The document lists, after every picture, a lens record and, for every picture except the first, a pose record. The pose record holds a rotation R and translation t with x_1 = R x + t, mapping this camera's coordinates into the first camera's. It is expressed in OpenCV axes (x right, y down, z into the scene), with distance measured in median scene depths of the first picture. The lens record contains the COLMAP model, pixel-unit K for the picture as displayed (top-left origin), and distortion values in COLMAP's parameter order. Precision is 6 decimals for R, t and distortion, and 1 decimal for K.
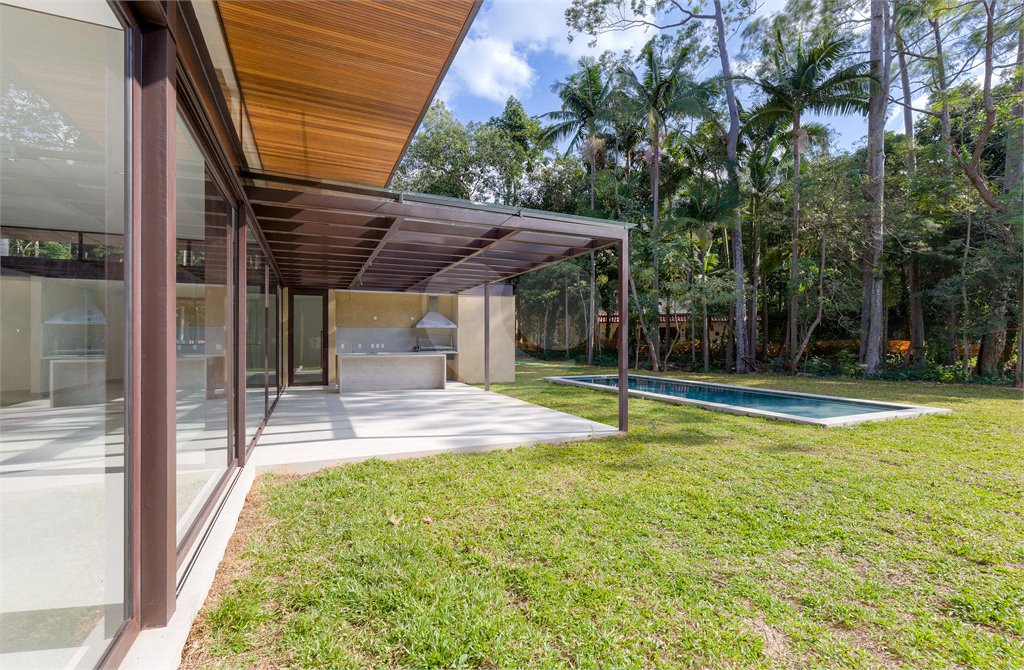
lens RADIAL K [[463.2, 0, 518.8], [0, 463.2, 336.7], [0, 0, 1]] dist [0.001590, 0.000006]
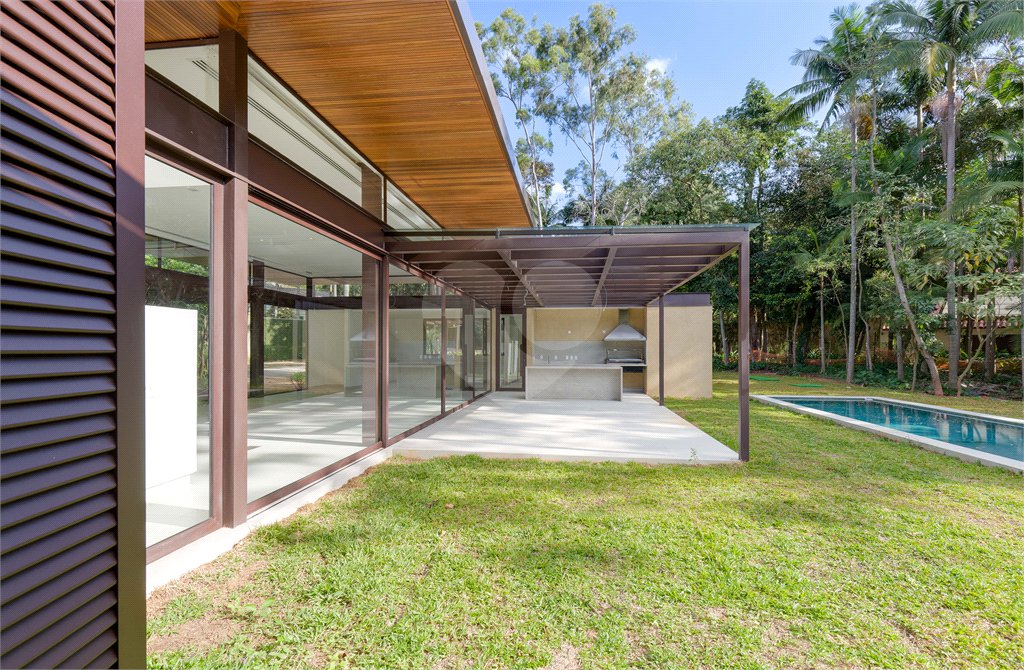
lens RADIAL K [[459.7, 0, 520.0], [0, 459.7, 349.2], [0, 0, 1]] dist [-0.000532, -0.000470]
pose [[0.854791, 0.003216, -0.518962, 0.097409], [-0.000093, 0.999982, 0.006044, -0.003993], [0.518972, -0.005118, 0.854776, 0.010448]]
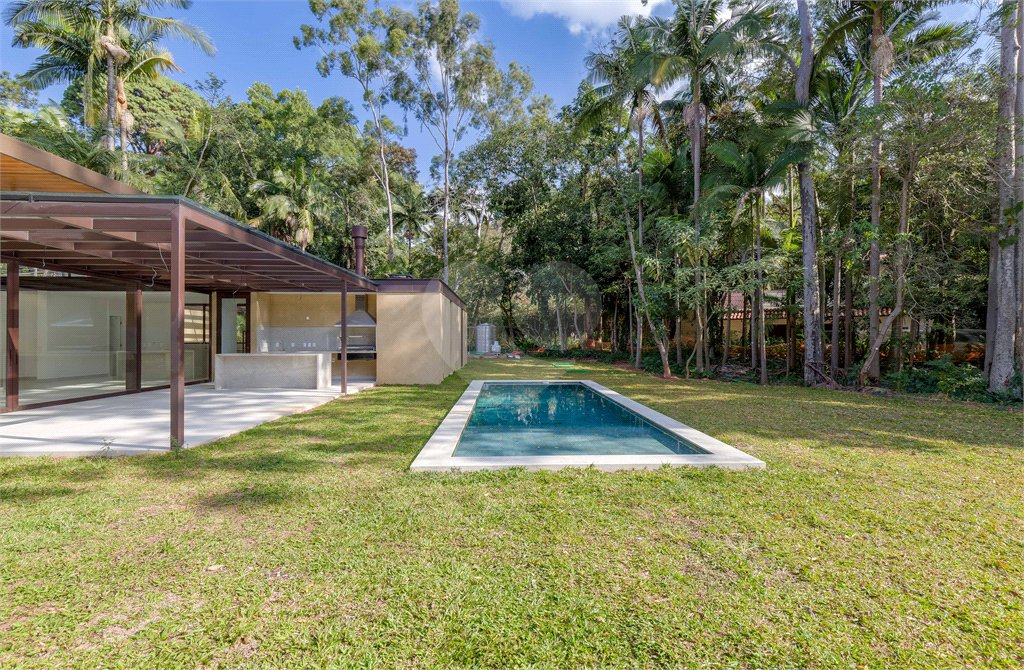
lens RADIAL K [[463.2, 0, 518.8], [0, 463.2, 336.7], [0, 0, 1]] dist [0.001590, 0.000006]
pose [[0.925496, -0.002257, -0.378751, 0.340529], [0.001394, 0.999996, -0.002552, 0.003047], [0.378755, 0.001834, 0.925495, 0.137229]]
